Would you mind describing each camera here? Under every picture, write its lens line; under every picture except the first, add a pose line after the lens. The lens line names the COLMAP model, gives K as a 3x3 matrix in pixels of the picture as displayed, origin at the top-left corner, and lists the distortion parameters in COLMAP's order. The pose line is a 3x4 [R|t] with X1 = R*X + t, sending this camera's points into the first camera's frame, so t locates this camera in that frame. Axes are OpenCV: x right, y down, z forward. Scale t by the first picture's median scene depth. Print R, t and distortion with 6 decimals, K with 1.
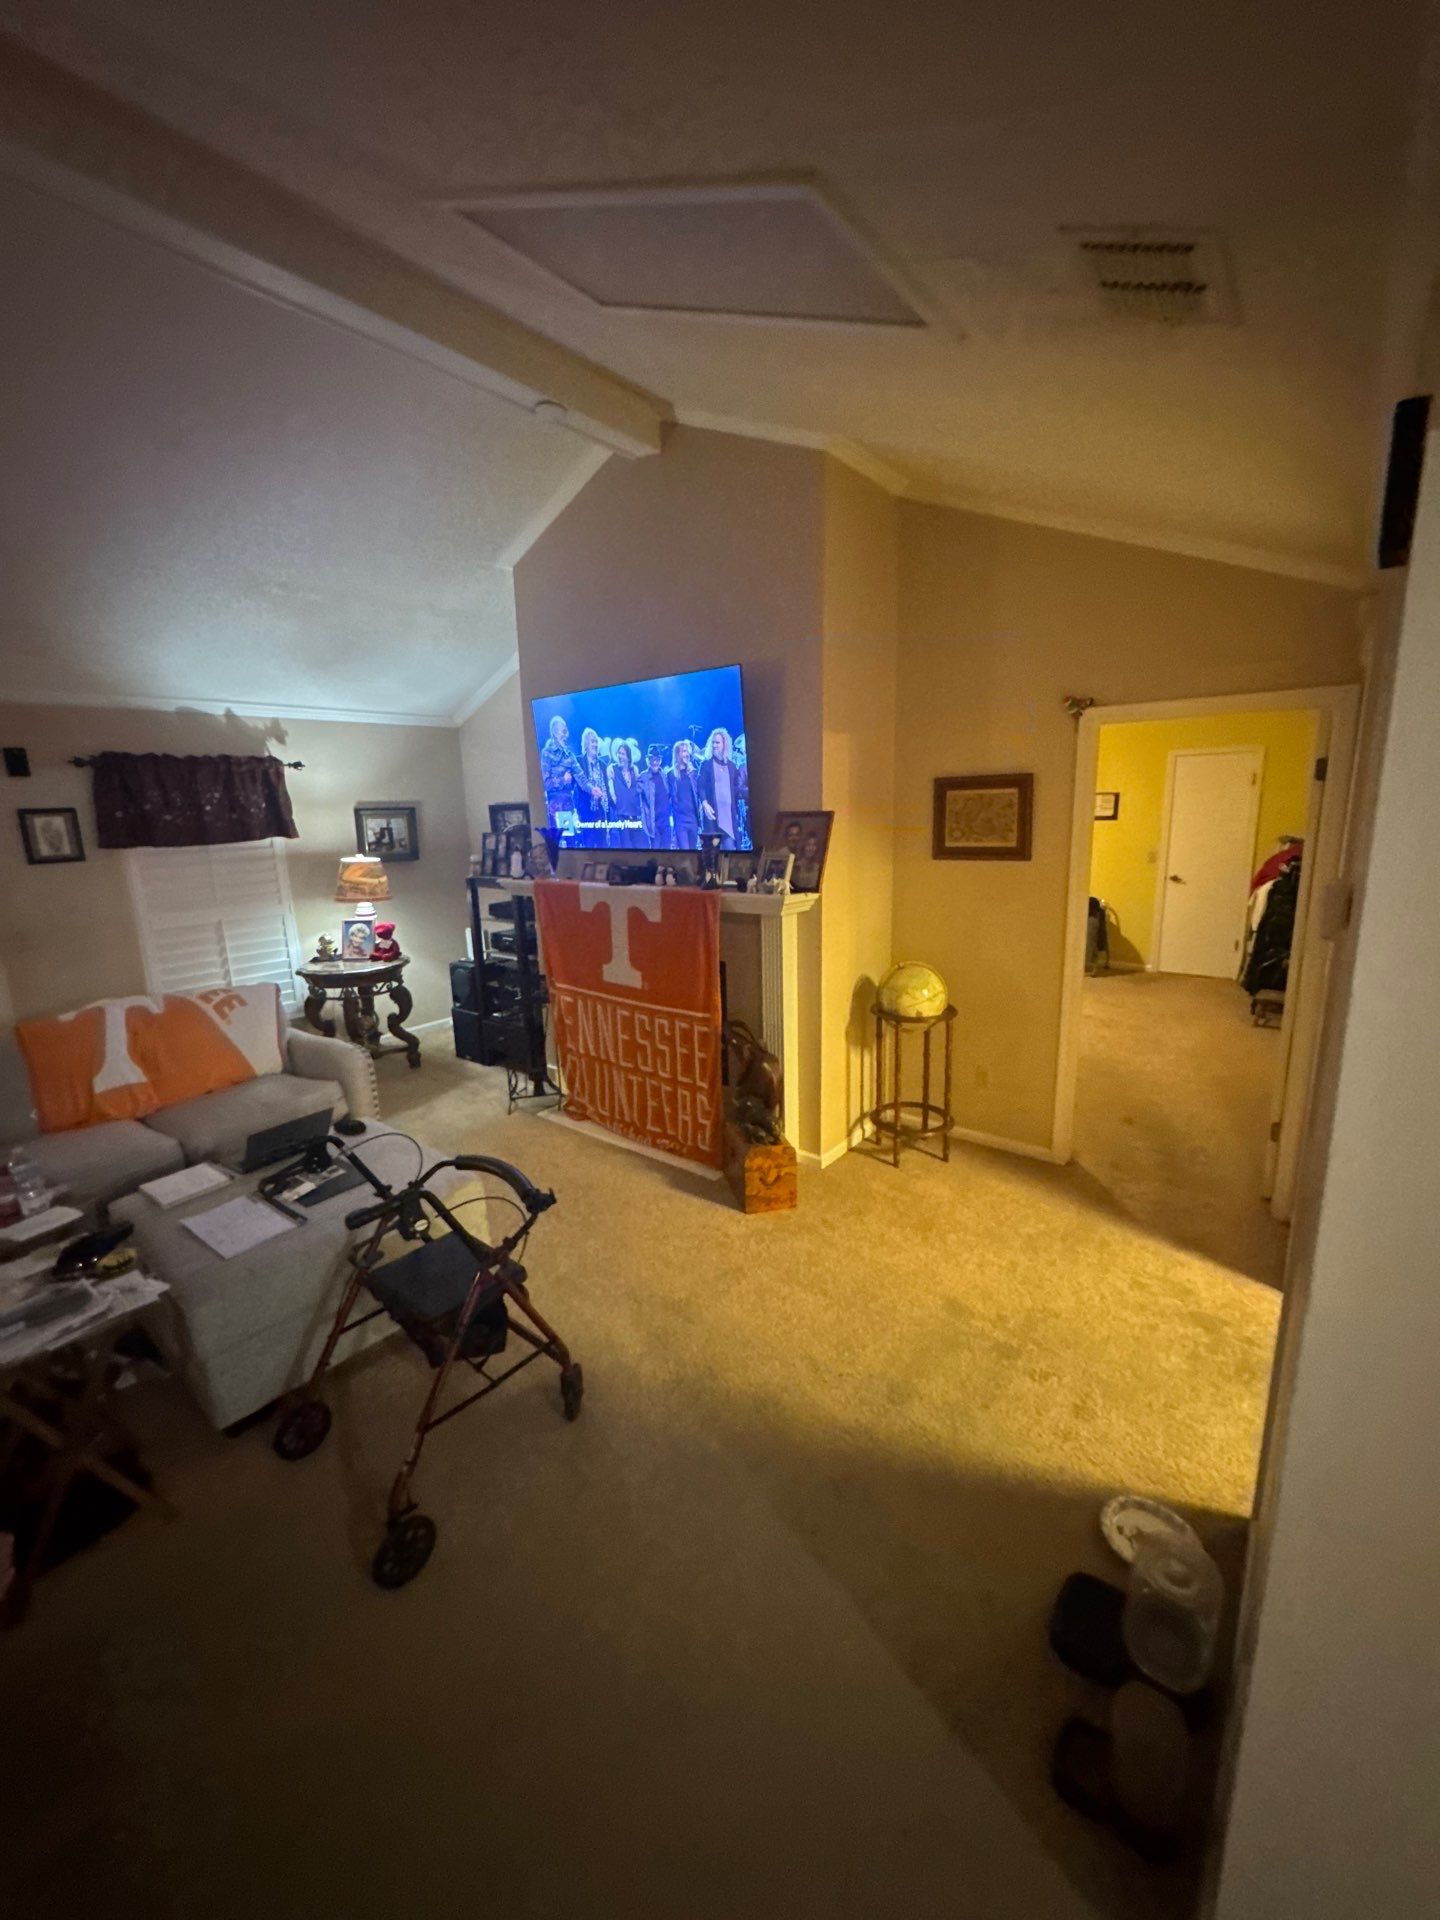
lens RADIAL K [[767.4, 0, 722.2], [0, 767.4, 958.3], [0, 0, 1]] dist [0.000057, -0.000298]
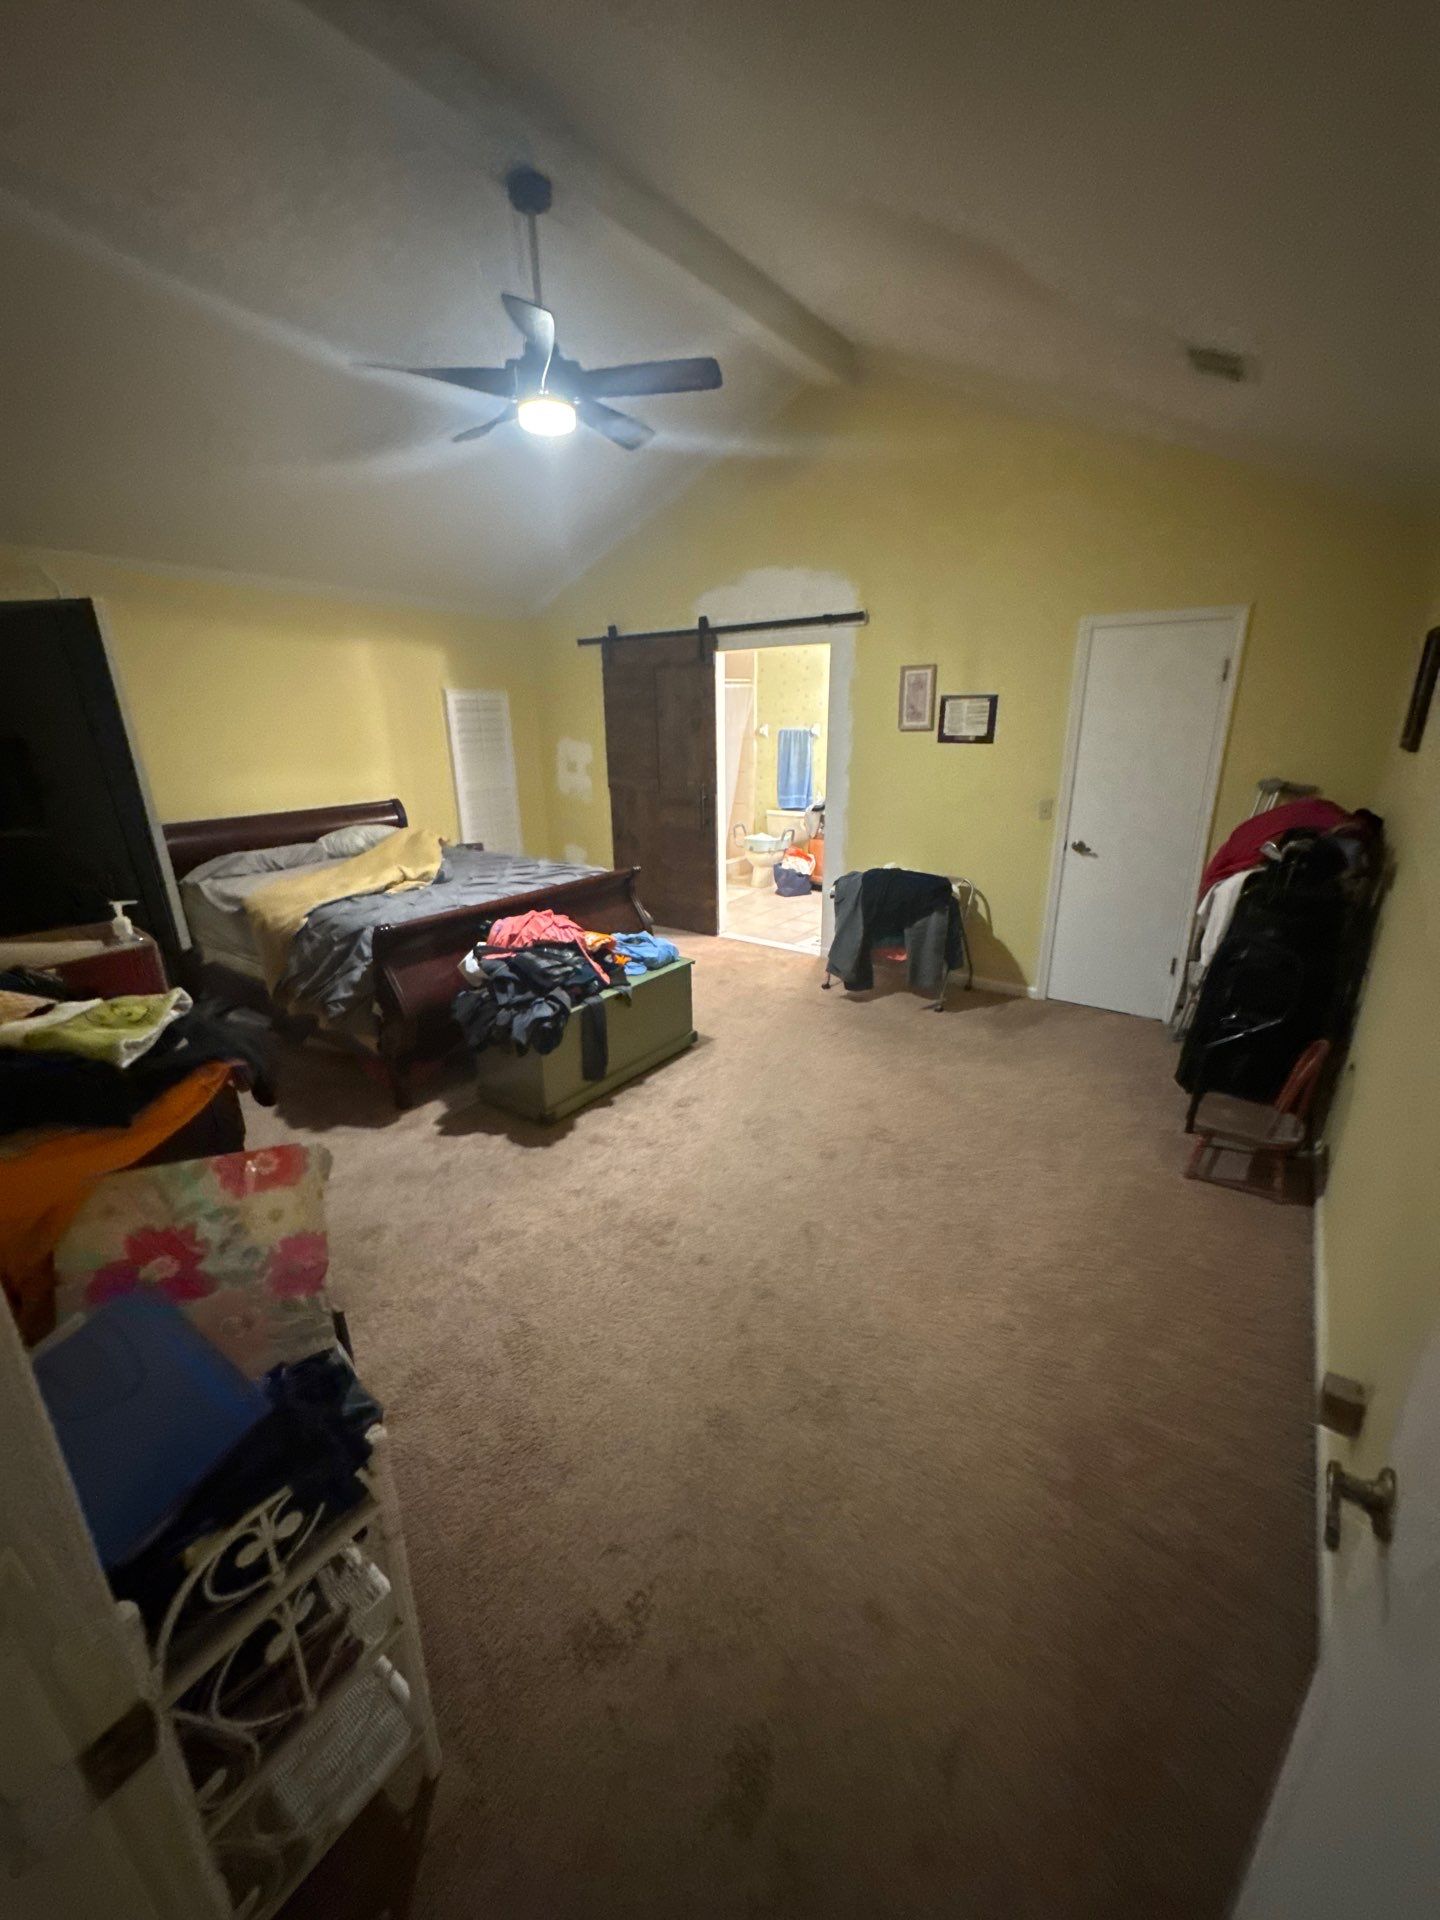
lens RADIAL K [[767.4, 0, 722.2], [0, 767.4, 958.3], [0, 0, 1]] dist [0.000057, -0.000298]
pose [[0.998922, 0.009321, 0.045477, 0.297062], [-0.013799, 0.994973, 0.099186, -0.075463], [-0.044324, -0.099707, 0.994029, 0.429929]]
